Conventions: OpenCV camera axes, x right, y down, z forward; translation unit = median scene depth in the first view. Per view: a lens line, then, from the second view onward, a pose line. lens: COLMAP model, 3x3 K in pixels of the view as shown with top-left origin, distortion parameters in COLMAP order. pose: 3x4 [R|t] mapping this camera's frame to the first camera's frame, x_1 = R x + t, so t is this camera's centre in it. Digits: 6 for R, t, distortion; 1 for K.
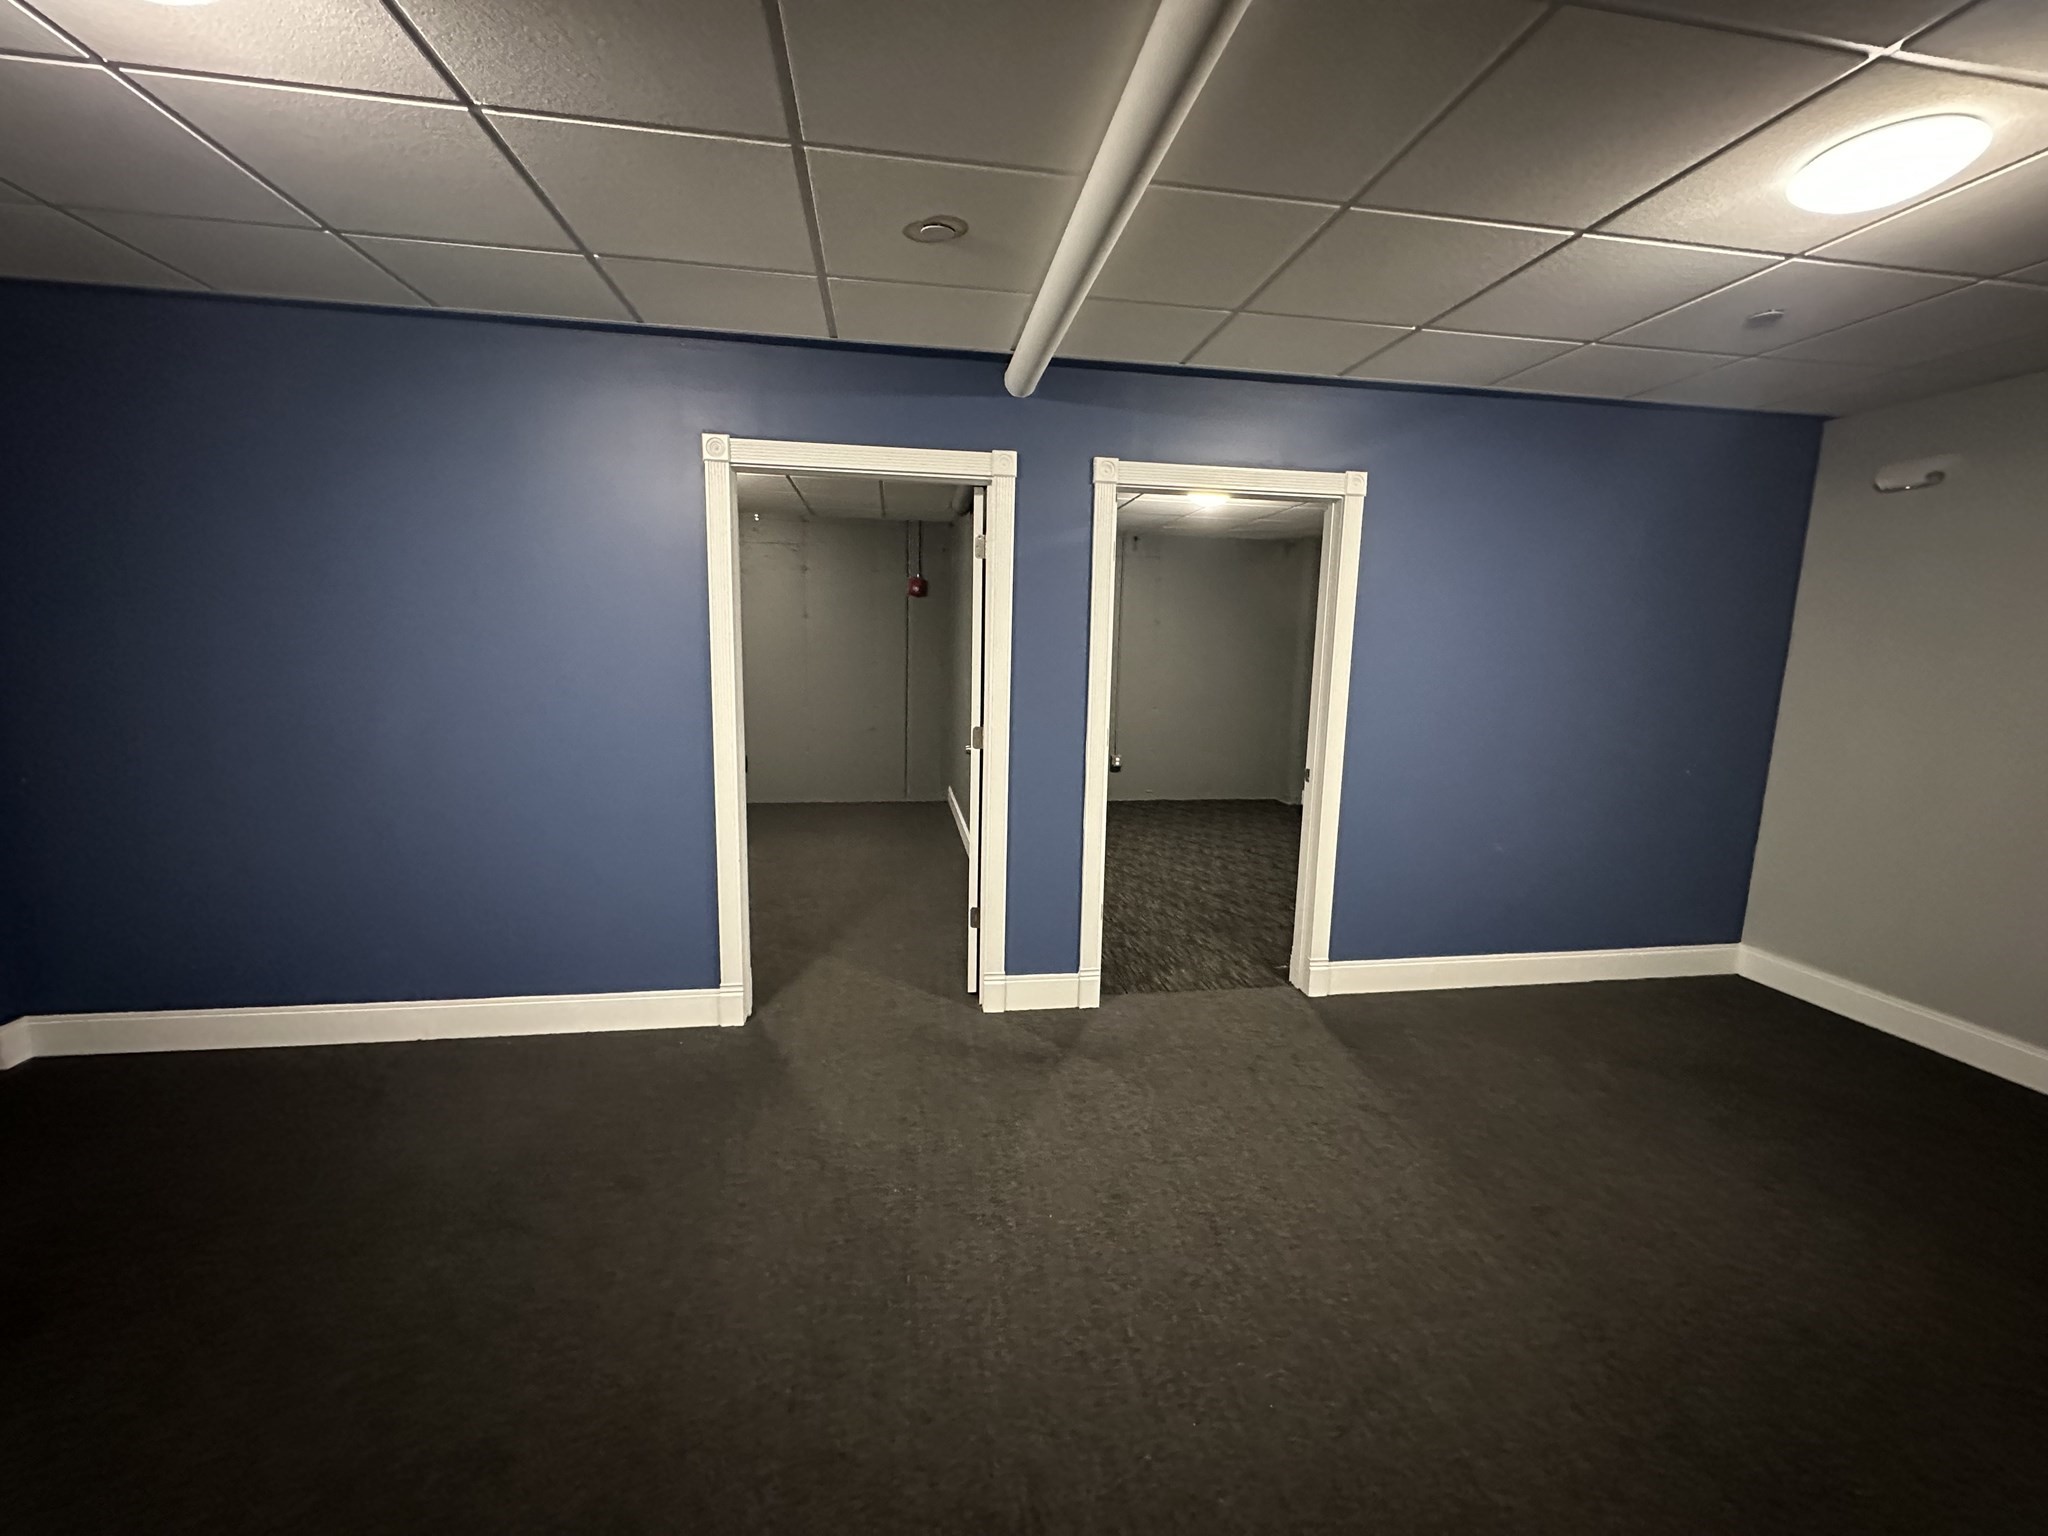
lens RADIAL K [[815.8, 0, 1023.5], [0, 815.8, 766.0], [0, 0, 1]] dist [-0.001446, 0.000328]
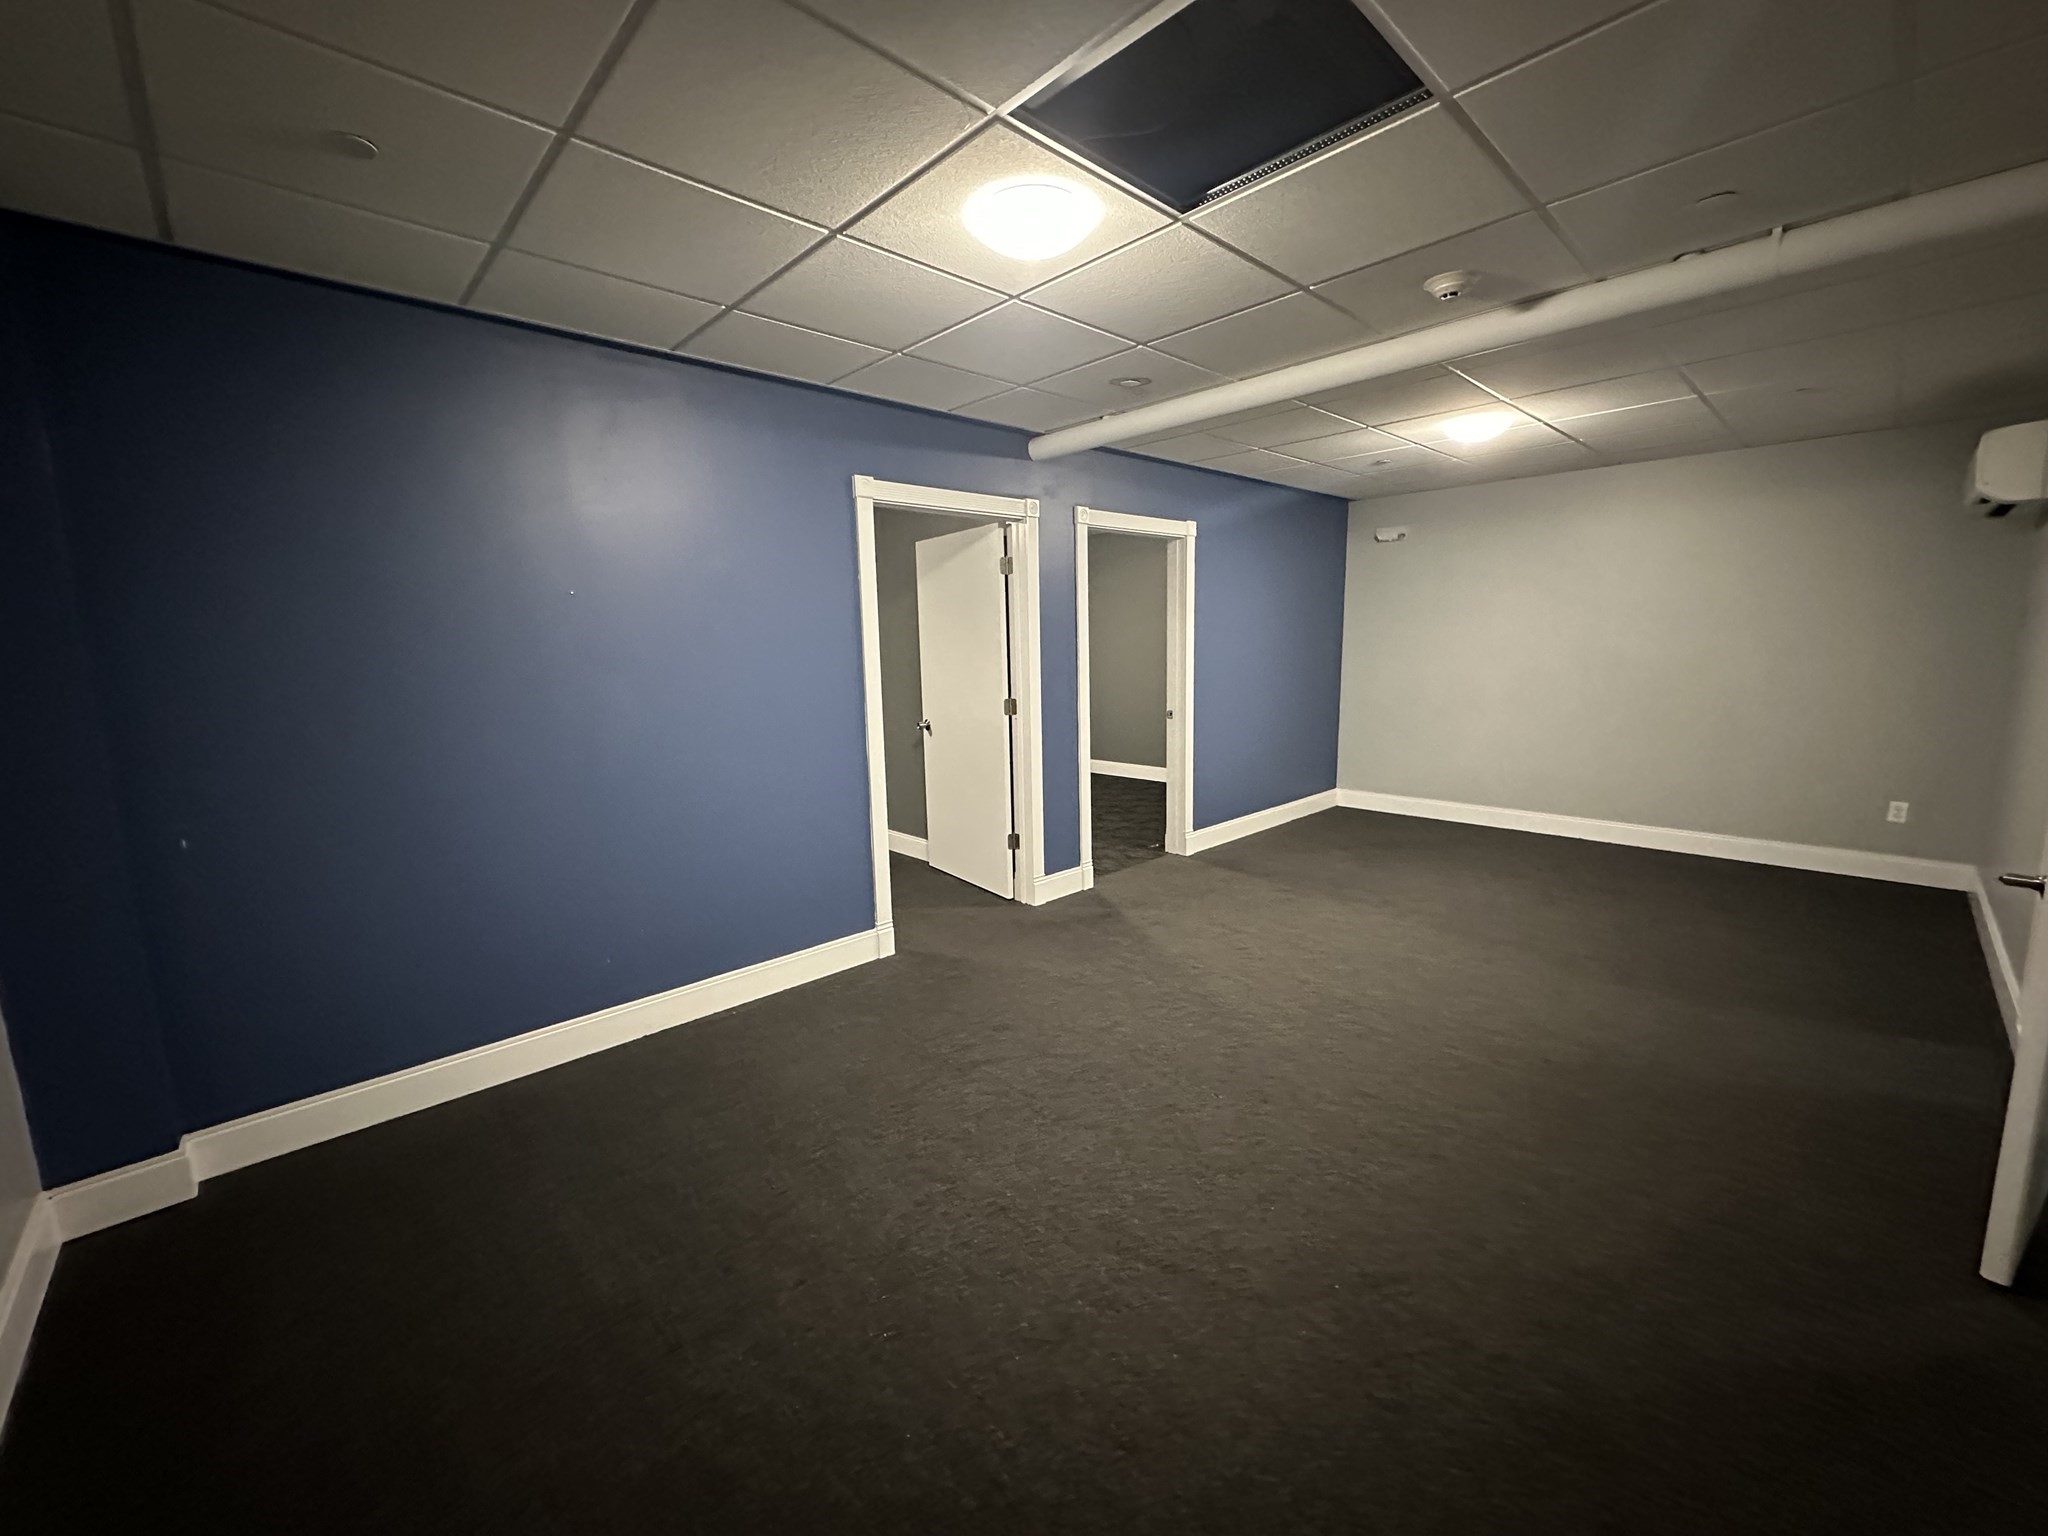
lens RADIAL K [[815.8, 0, 1023.5], [0, 815.8, 766.0], [0, 0, 1]] dist [-0.001446, 0.000328]
pose [[0.822141, -0.127072, 0.554920, -0.791401], [0.121582, 0.991472, 0.046909, 0.002707], [-0.556149, 0.028903, 0.830580, -0.133061]]
